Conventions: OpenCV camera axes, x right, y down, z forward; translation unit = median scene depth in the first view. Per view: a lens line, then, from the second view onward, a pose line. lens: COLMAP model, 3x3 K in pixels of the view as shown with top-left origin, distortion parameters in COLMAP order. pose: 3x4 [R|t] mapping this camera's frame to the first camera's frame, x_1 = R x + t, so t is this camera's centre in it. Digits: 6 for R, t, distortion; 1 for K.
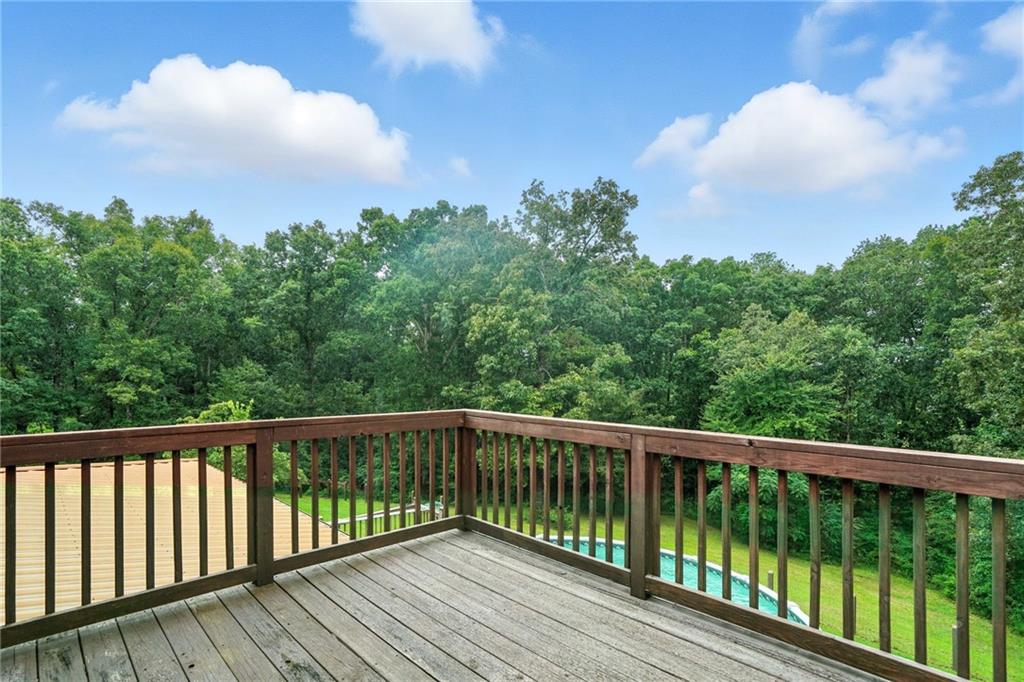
lens RADIAL K [[512.9, 0, 497.5], [0, 512.9, 372.2], [0, 0, 1]] dist [-0.003590, -0.000128]
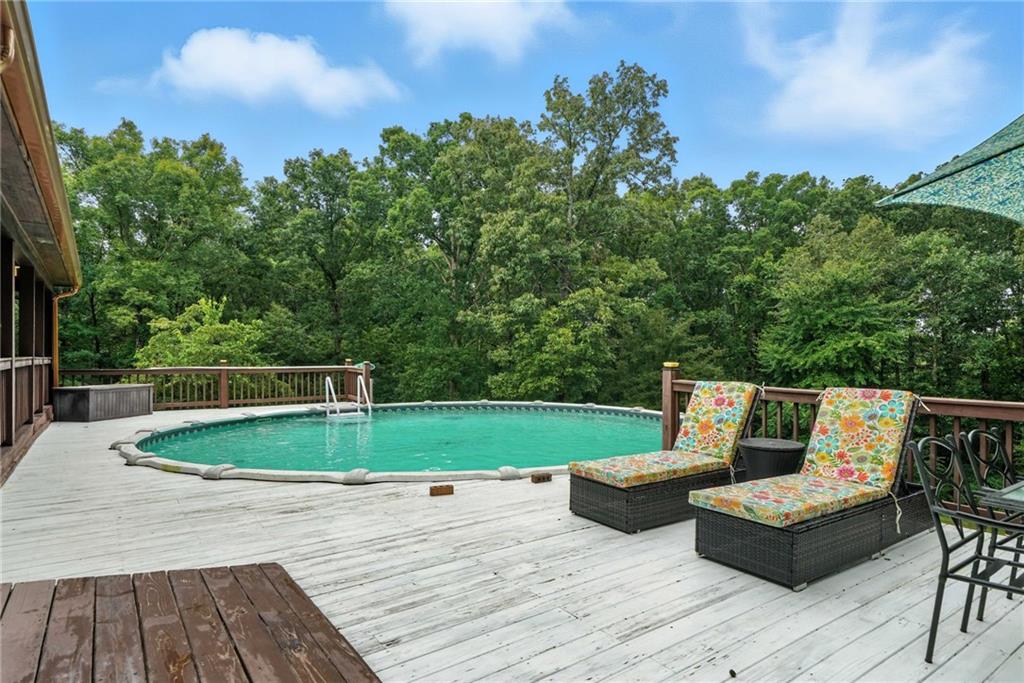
lens RADIAL K [[566.4, 0, 538.8], [0, 566.4, 360.6], [0, 0, 1]] dist [0.003877, 0.000275]
pose [[0.995574, -0.002364, -0.093953, 0.130410], [0.002181, 0.999996, -0.002051, 0.119416], [0.093958, 0.001837, 0.995574, 0.017696]]
